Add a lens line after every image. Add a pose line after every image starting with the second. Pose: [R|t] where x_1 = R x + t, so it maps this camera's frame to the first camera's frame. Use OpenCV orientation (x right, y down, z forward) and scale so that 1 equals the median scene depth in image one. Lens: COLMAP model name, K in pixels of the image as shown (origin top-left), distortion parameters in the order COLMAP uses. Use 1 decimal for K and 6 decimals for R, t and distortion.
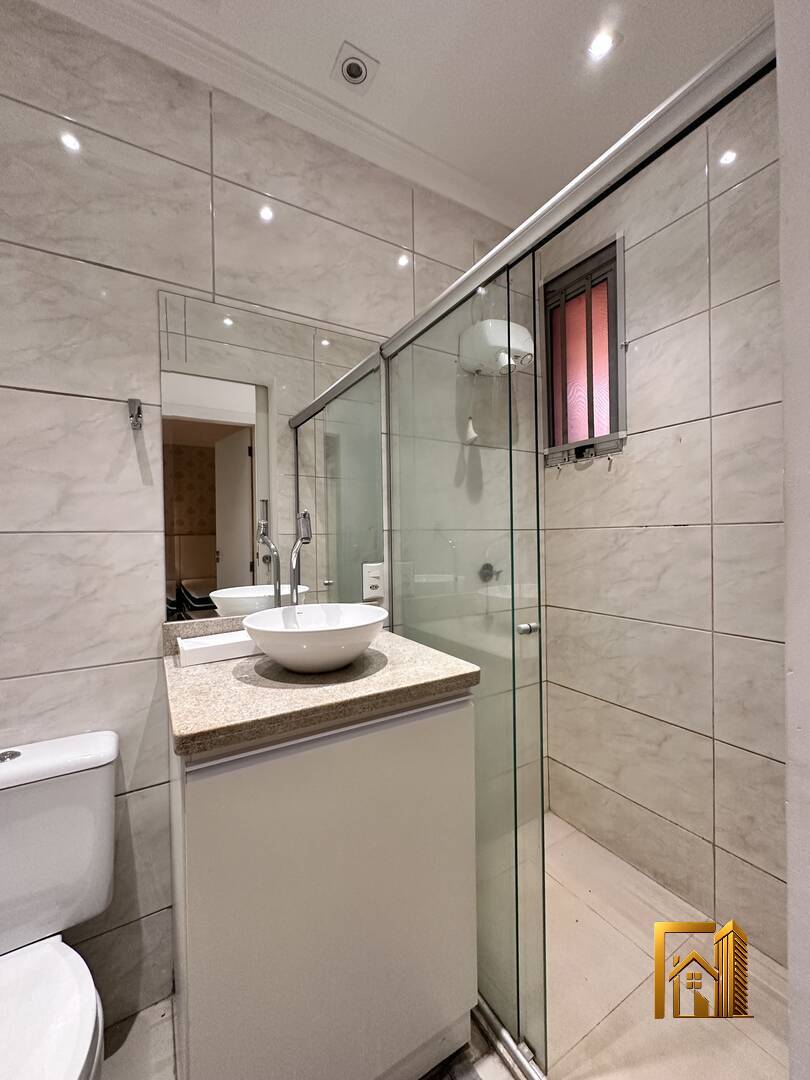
lens RADIAL K [[430.6, 0, 405.9], [0, 430.6, 538.3], [0, 0, 1]] dist [-0.005407, 0.001187]
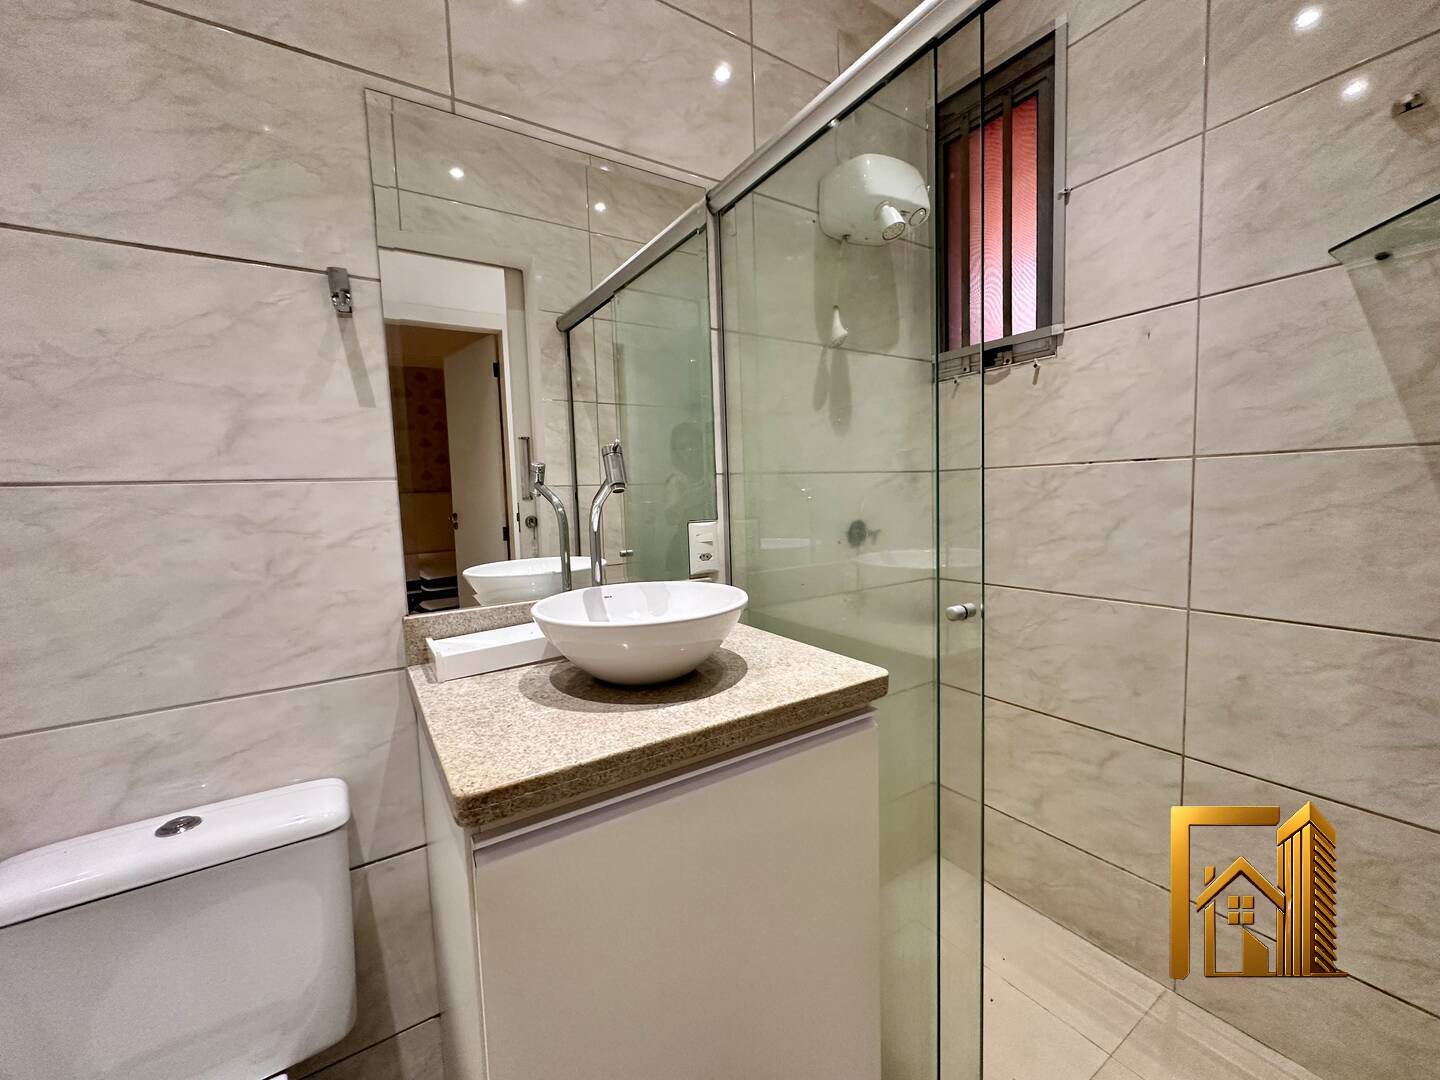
lens RADIAL K [[574.2, 0, 718.9], [0, 574.2, 536.8], [0, 0, 1]] dist [-0.005407, 0.001187]
pose [[0.999317, -0.020053, 0.031049, -0.086167], [0.017668, 0.997008, 0.075258, 0.013117], [-0.032466, -0.074658, 0.996681, 0.092465]]
